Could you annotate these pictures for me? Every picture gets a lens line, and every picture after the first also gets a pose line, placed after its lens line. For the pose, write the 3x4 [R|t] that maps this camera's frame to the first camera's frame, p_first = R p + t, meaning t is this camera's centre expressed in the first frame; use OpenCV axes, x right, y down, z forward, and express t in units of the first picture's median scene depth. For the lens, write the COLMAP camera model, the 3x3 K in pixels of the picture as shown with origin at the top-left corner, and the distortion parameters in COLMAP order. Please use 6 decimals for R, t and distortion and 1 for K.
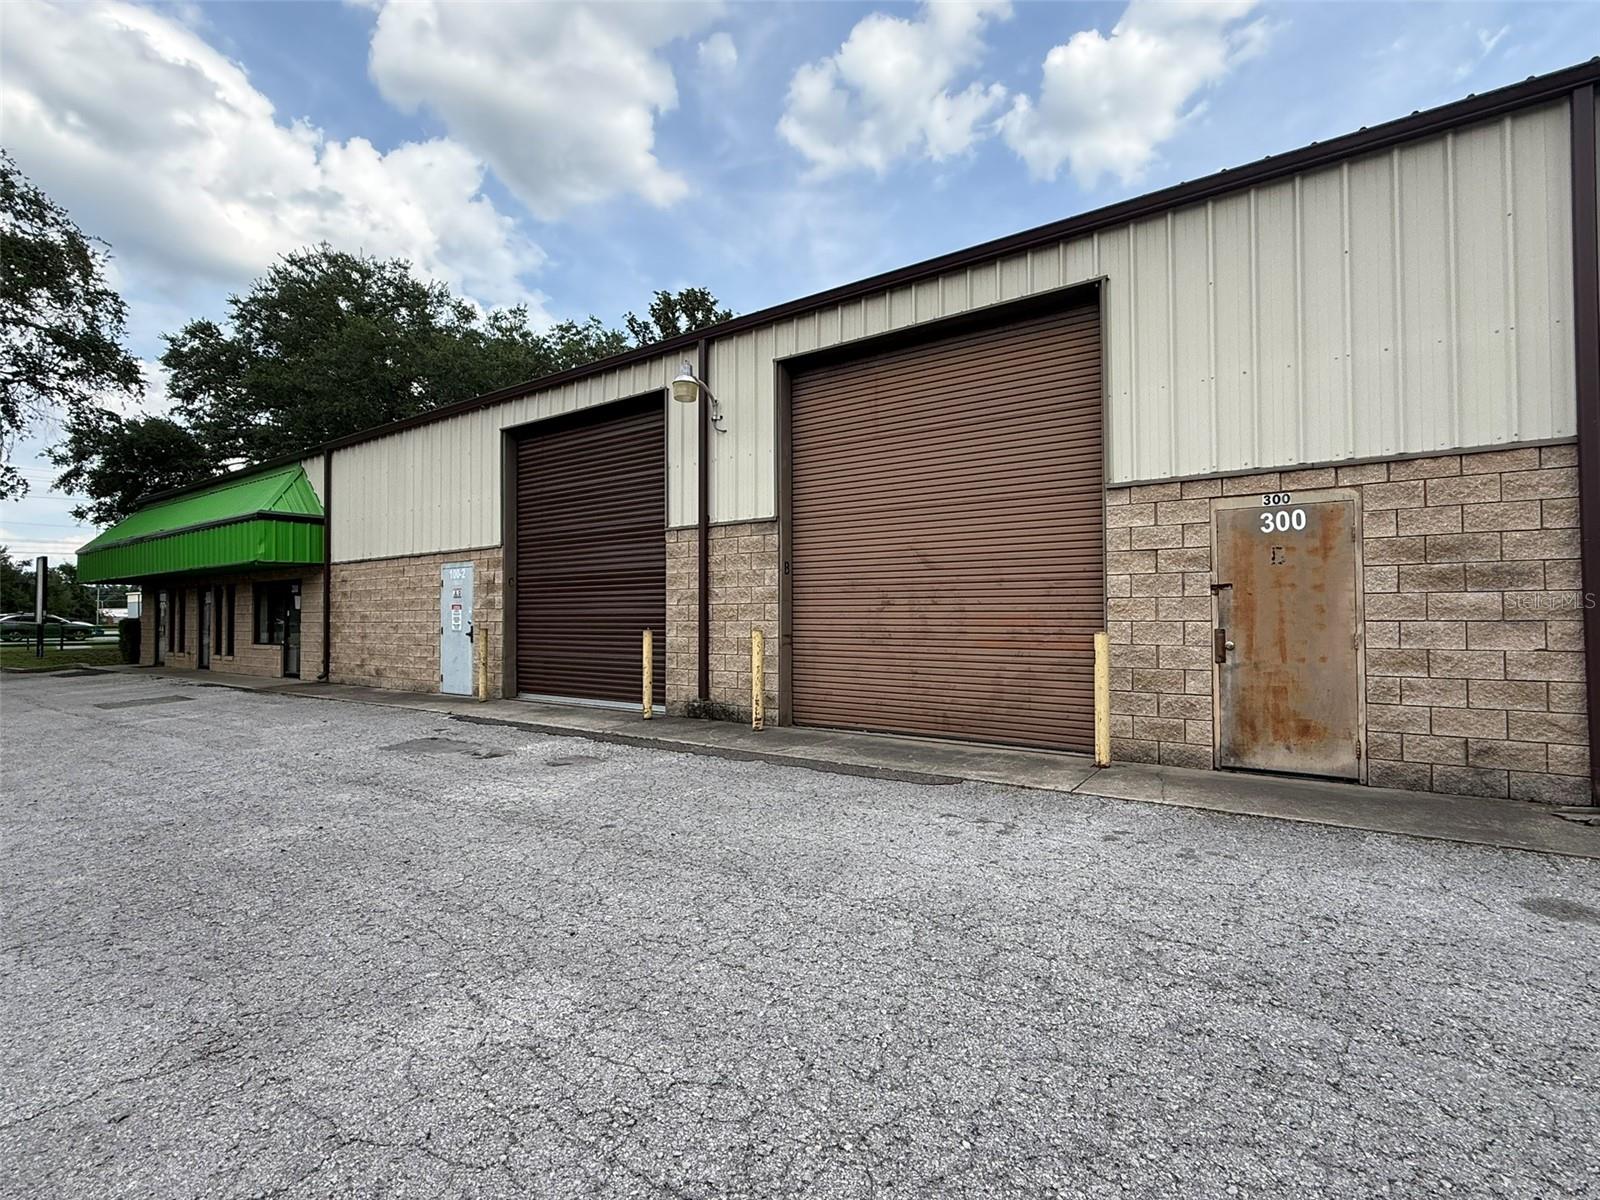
lens RADIAL K [[756.1, 0, 800.0], [0, 756.1, 600.0], [0, 0, 1]] dist [-0.001156, 0.021087]
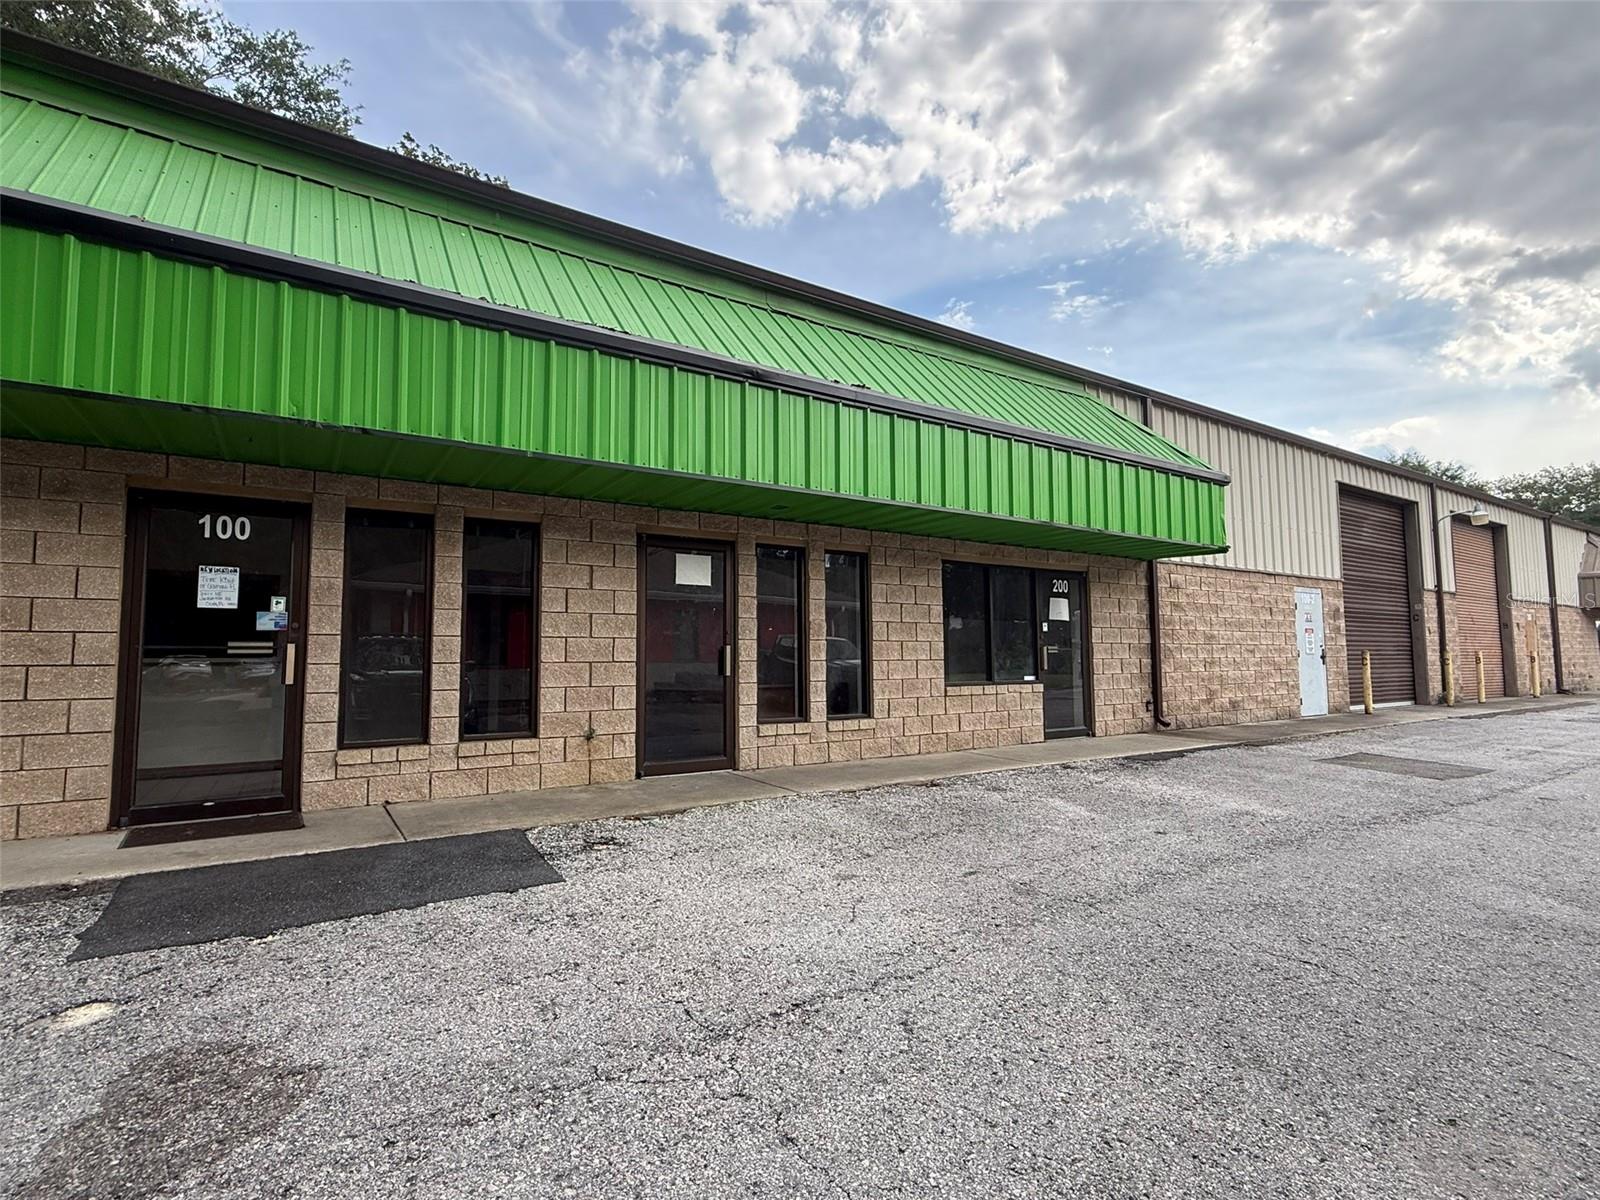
lens RADIAL K [[756.1, 0, 800.0], [0, 756.1, 600.0], [0, 0, 1]] dist [-0.001156, 0.021087]
pose [[0.375516, 0.079273, 0.923420, -1.643533], [-0.012793, 0.996684, -0.080361, 0.058463], [-0.926728, 0.018364, 0.375284, 1.231196]]
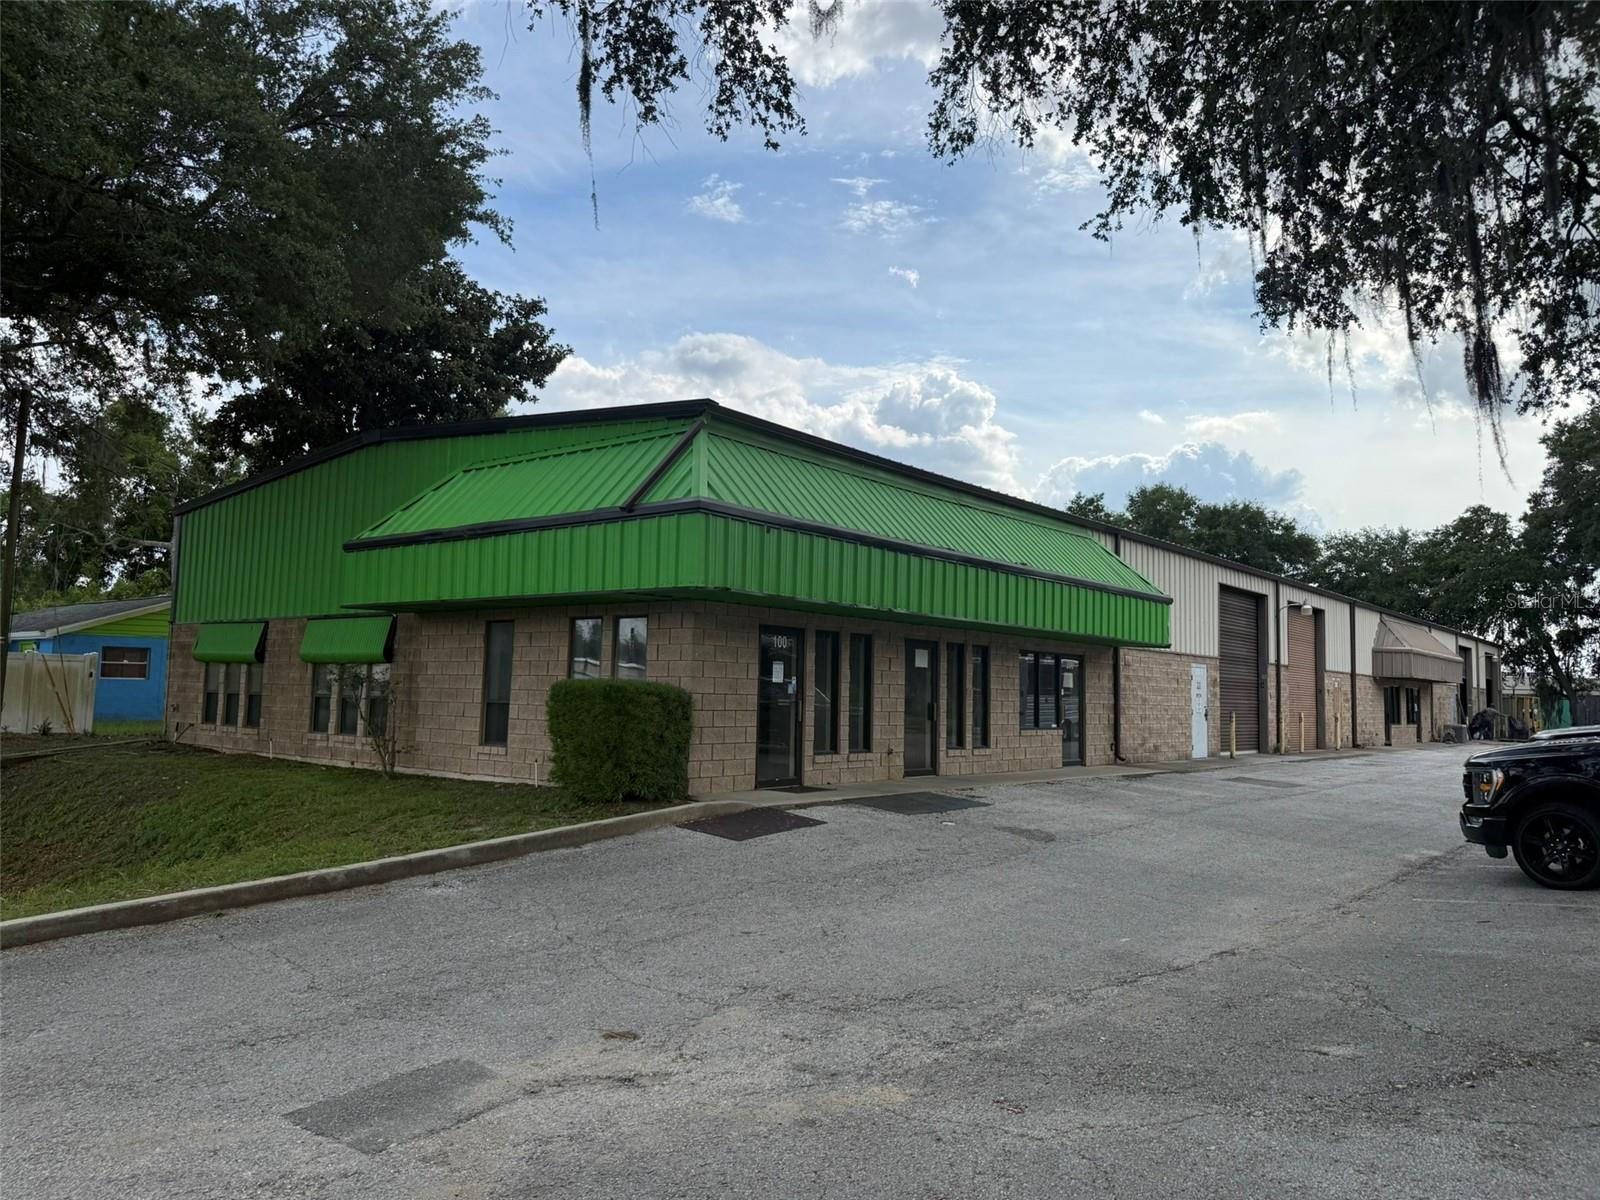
lens RADIAL K [[1112.7, 0, 800.0], [0, 1112.7, 600.0], [0, 0, 1]] dist [0.109481, 0.000096]
pose [[0.075561, 0.093923, 0.992708, -2.553260], [-0.042325, 0.994959, -0.090914, 0.053660], [-0.996243, -0.035147, 0.079155, 1.547096]]
